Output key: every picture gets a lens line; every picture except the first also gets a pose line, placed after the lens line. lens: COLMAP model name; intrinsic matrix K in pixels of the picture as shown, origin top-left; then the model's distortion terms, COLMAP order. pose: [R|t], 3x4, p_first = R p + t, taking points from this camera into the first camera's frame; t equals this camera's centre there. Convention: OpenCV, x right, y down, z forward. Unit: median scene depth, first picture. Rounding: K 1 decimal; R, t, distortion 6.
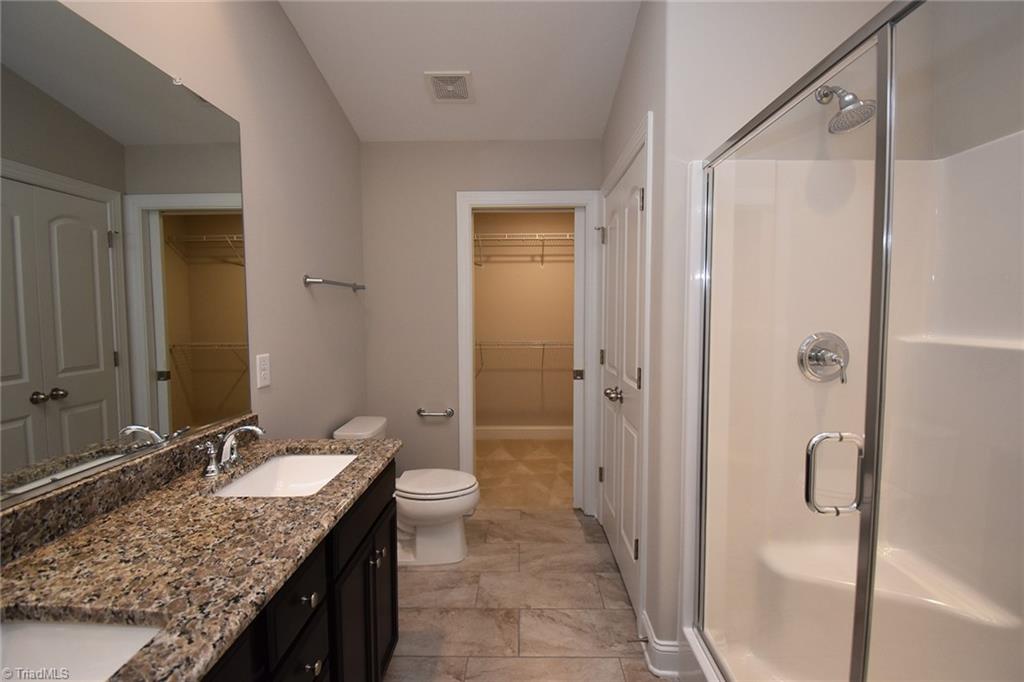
lens RADIAL K [[478.1, 0, 513.1], [0, 478.1, 340.4], [0, 0, 1]] dist [-0.026708, -0.001745]
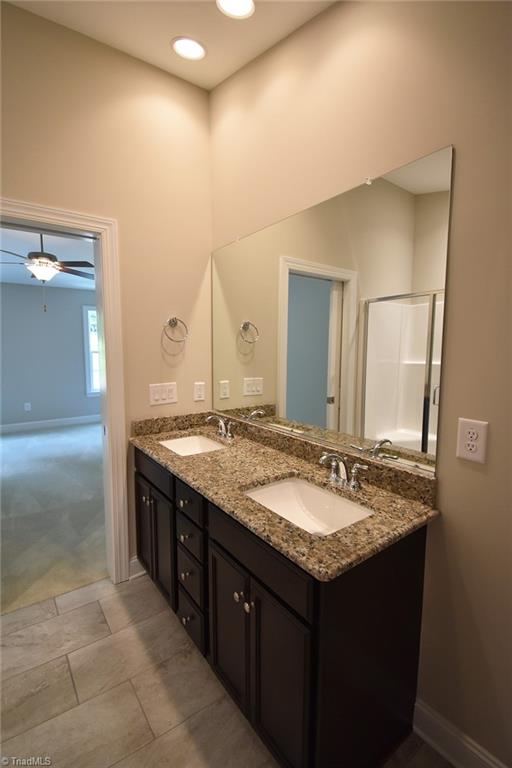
lens RADIAL K [[358.6, 0, 256.9], [0, 358.6, 383.7], [0, 0, 1]] dist [-0.026708, -0.001745]
pose [[-0.803938, 0.063604, -0.591301, 0.158348], [-0.035030, 0.987474, 0.153847, -0.167757], [0.593680, 0.144397, -0.791640, 1.957310]]
